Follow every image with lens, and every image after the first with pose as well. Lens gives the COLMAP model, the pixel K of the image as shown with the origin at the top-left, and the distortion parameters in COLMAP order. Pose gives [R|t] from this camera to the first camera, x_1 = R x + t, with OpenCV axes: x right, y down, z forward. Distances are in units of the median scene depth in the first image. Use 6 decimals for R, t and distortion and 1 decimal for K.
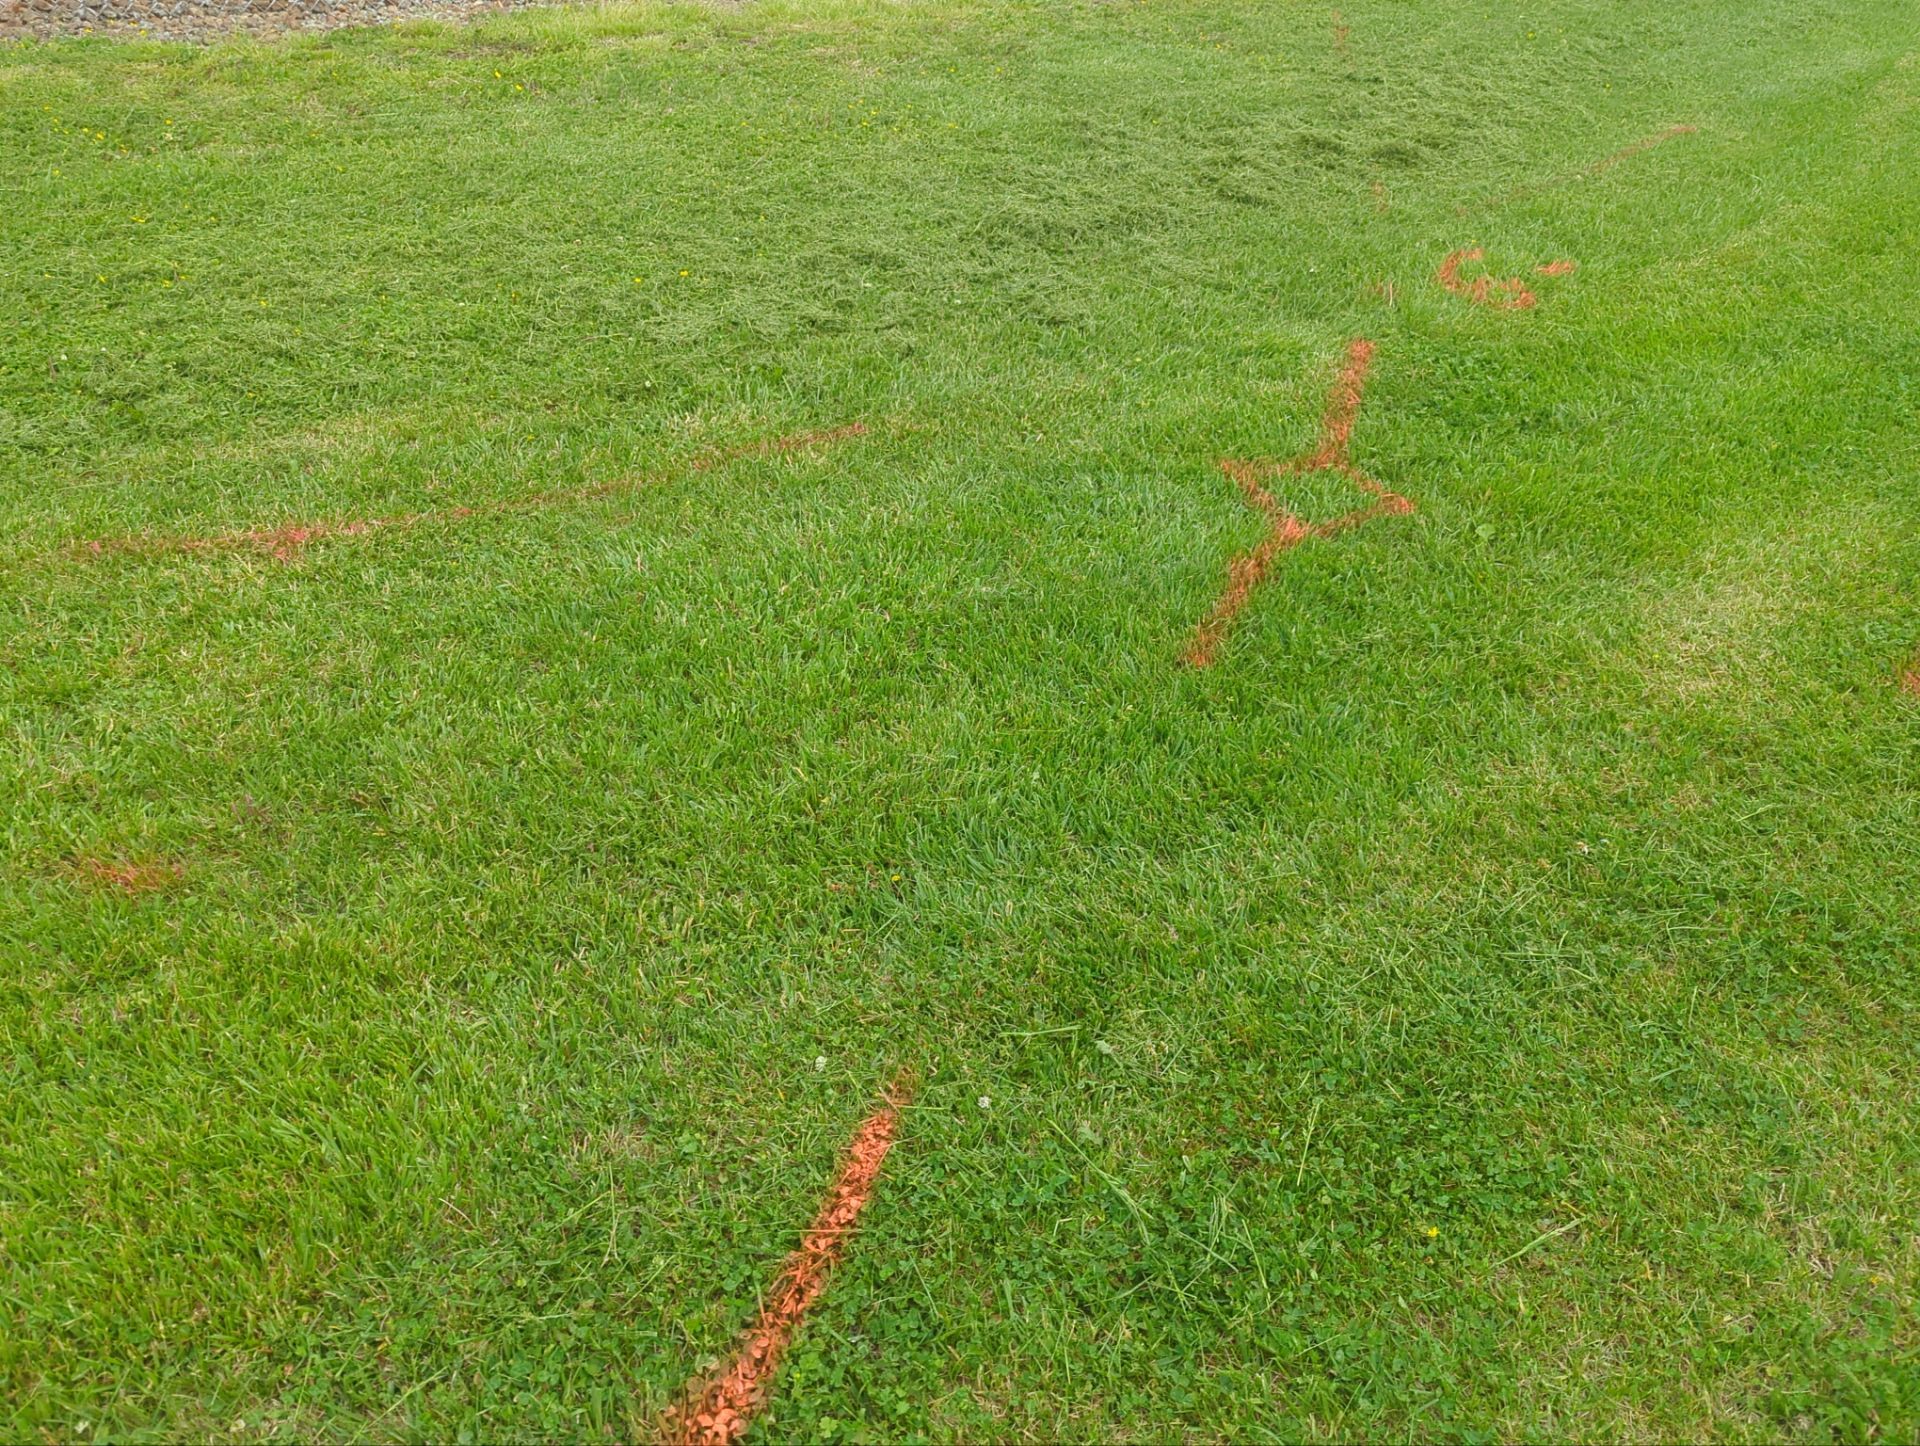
lens RADIAL K [[1547.1, 0, 960.0], [0, 1547.1, 723.0], [0, 0, 1]] dist [0.058423, -0.059052]
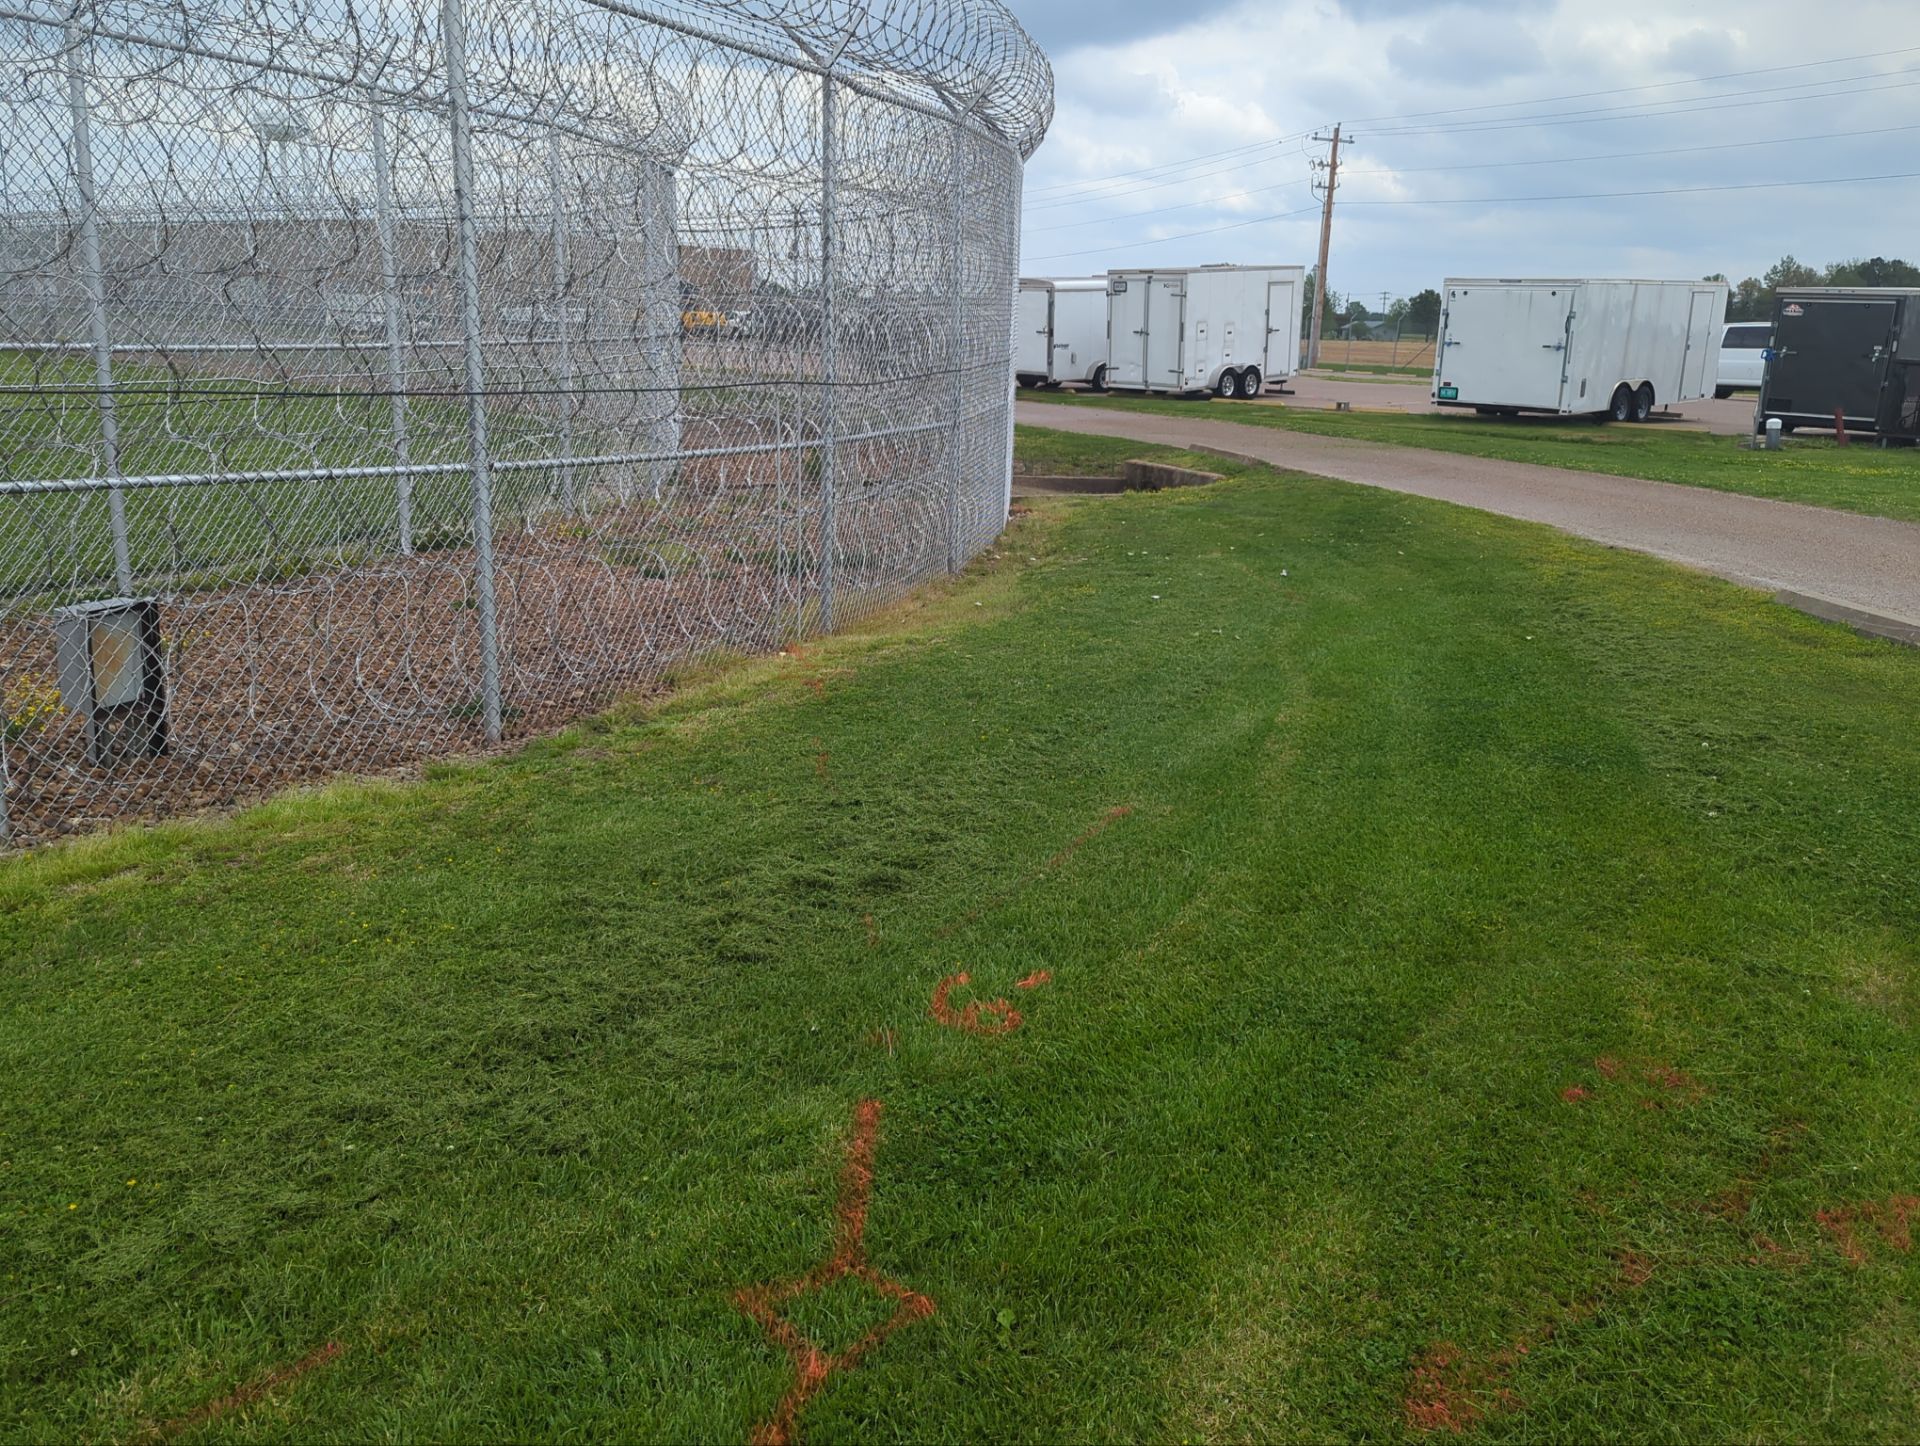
lens RADIAL K [[1547.1, 0, 960.0], [0, 1547.1, 723.0], [0, 0, 1]] dist [0.058423, -0.059052]
pose [[0.952527, -0.132470, 0.274126, 0.066061], [0.226810, 0.909394, -0.348654, -0.098141], [-0.203102, 0.394277, 0.896268, -0.029012]]
